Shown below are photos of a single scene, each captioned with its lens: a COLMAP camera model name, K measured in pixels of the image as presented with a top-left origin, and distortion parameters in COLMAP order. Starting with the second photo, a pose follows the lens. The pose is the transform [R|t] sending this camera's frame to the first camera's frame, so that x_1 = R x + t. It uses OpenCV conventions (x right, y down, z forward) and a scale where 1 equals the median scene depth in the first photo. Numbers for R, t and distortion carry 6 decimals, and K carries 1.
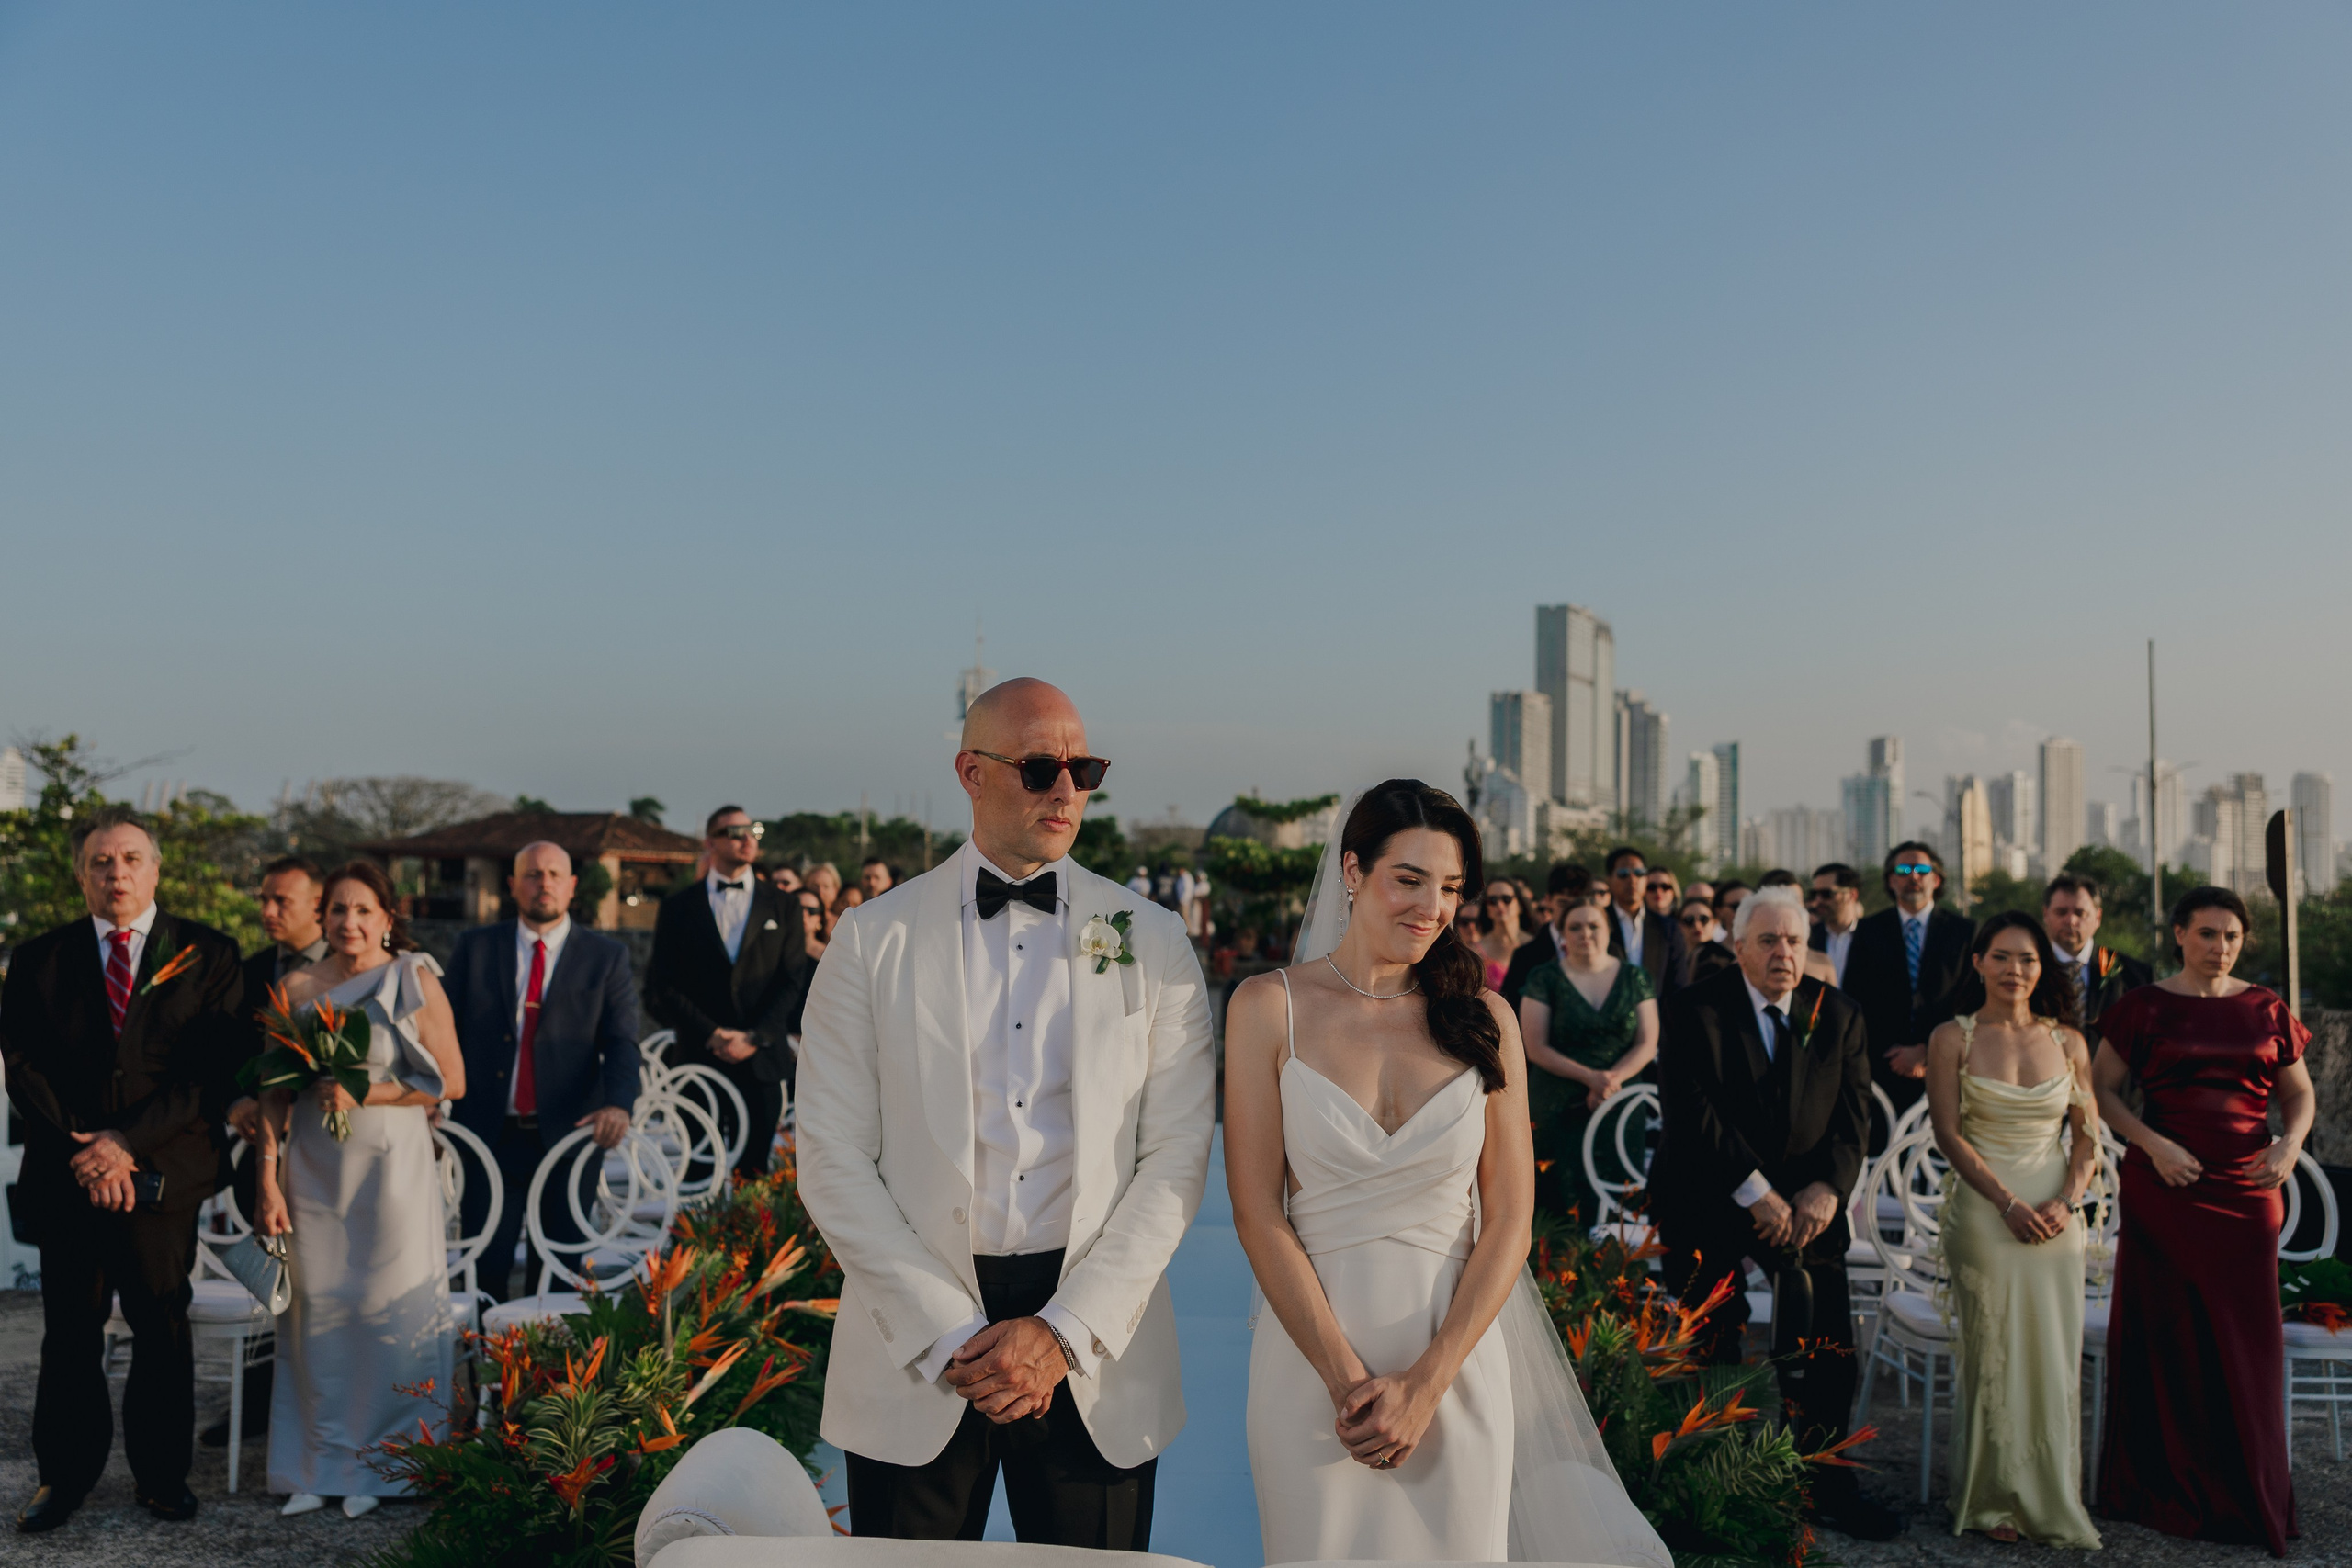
lens RADIAL K [[2019.3, 0, 1177.3], [0, 2019.3, 785.5], [0, 0, 1]] dist [0.005961, -0.014943]
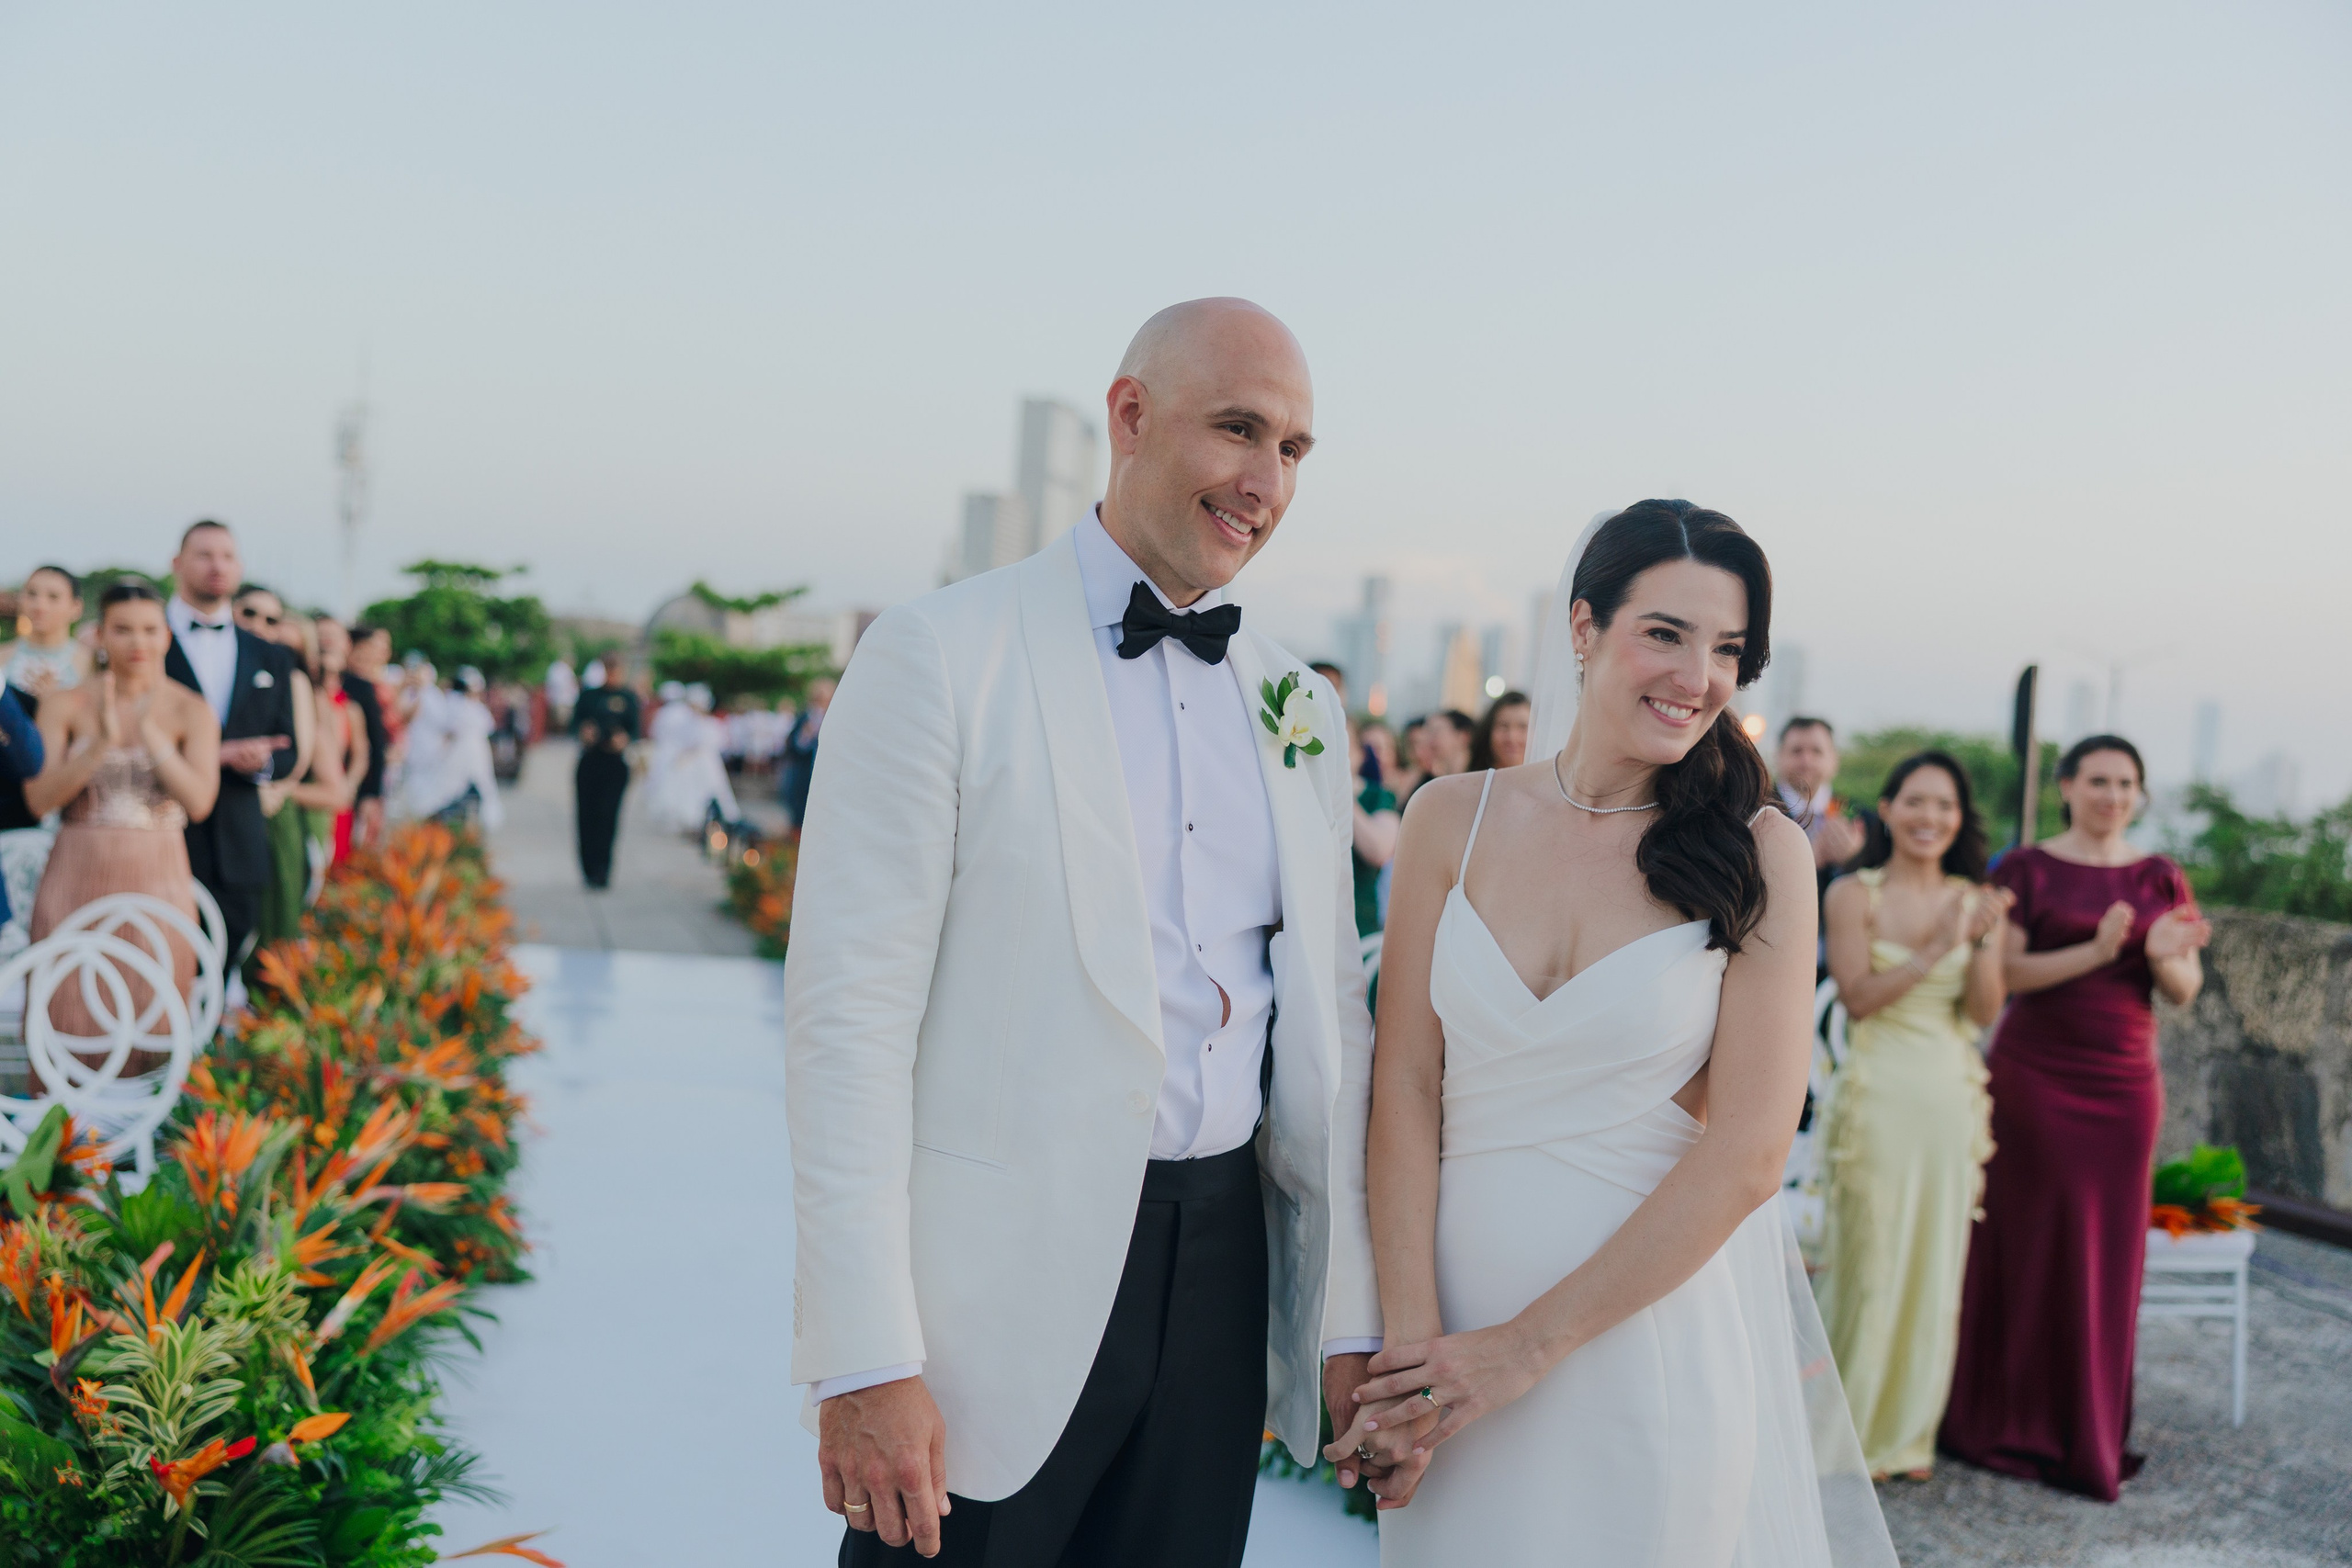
lens RADIAL K [[2289.3, 0, 1142.8], [0, 2289.3, 733.9], [0, 0, 1]] dist [-0.002593, 0.000000]
pose [[0.968102, 0.058346, 0.243670, -0.101039], [-0.073557, 0.995839, 0.053794, 0.020605], [-0.239517, -0.070001, 0.968365, 0.109826]]
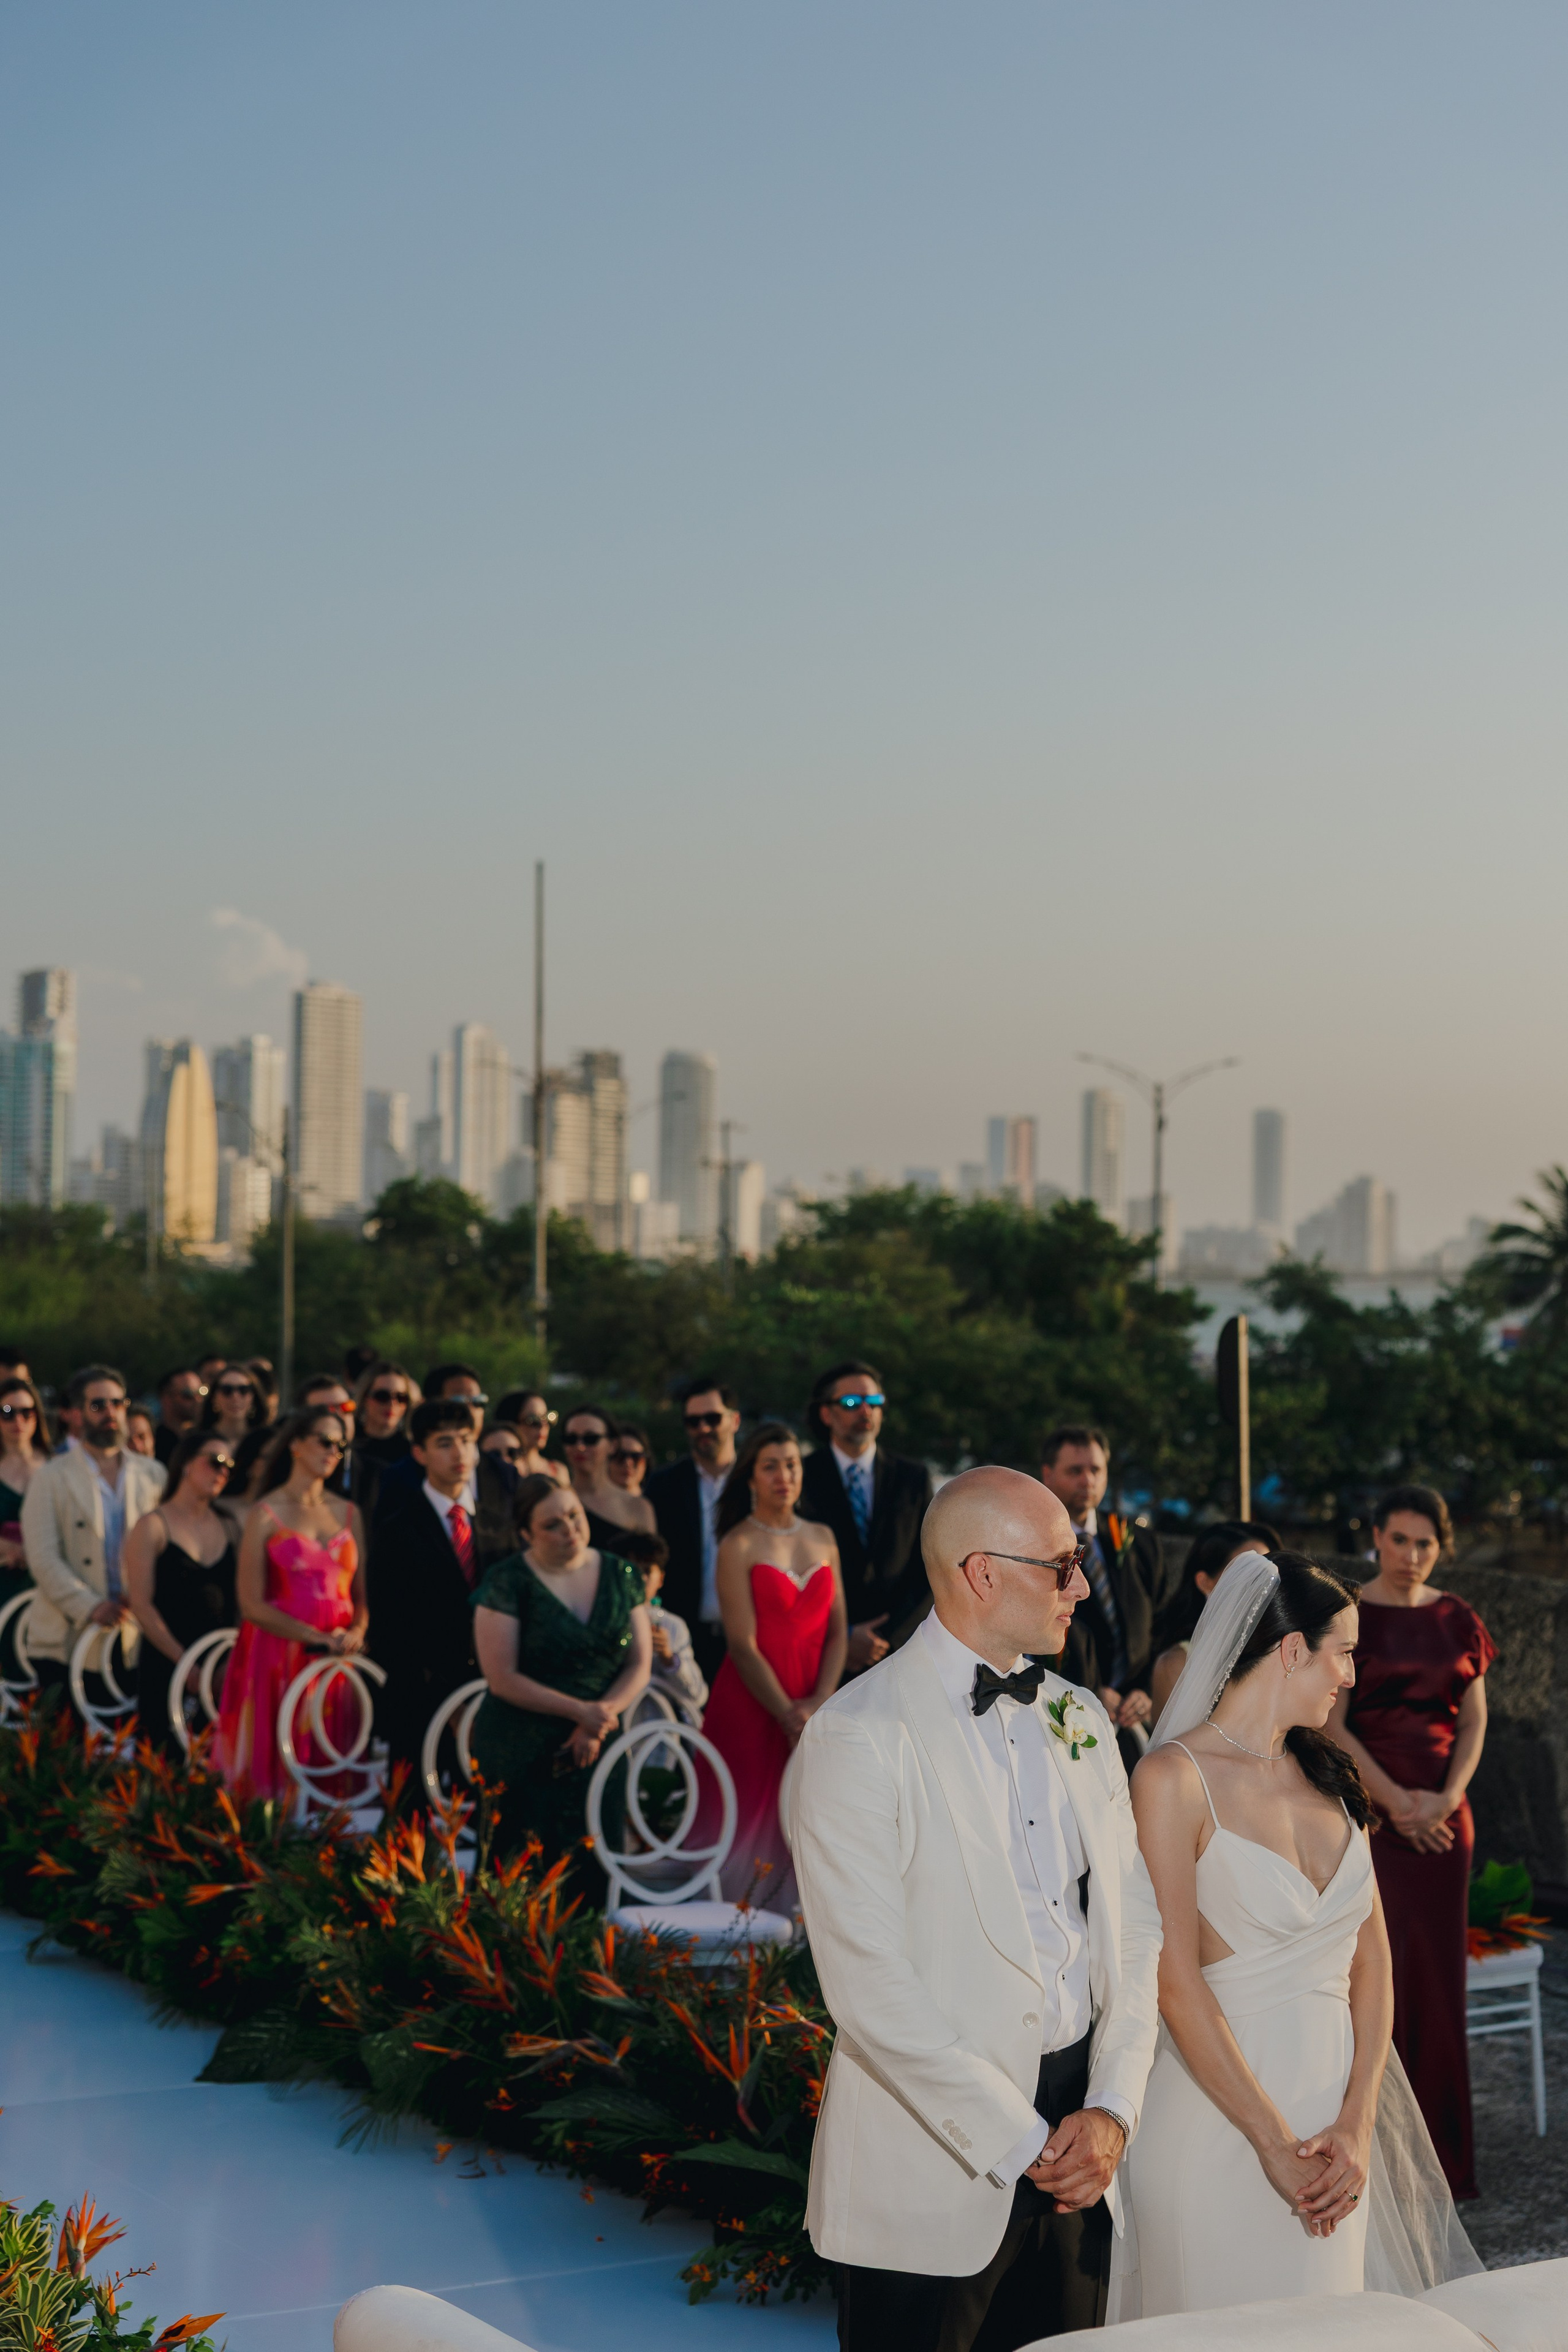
lens RADIAL K [[3680.1, 0, 797.6], [0, 3680.1, 1177.0], [0, 0, 1]] dist [0.034566, 0.000000]
pose [[0.848640, 0.008772, 0.528898, -0.446402], [-0.030628, 0.999000, 0.032574, -0.099977], [-0.528083, -0.043843, 0.848060, -0.186796]]
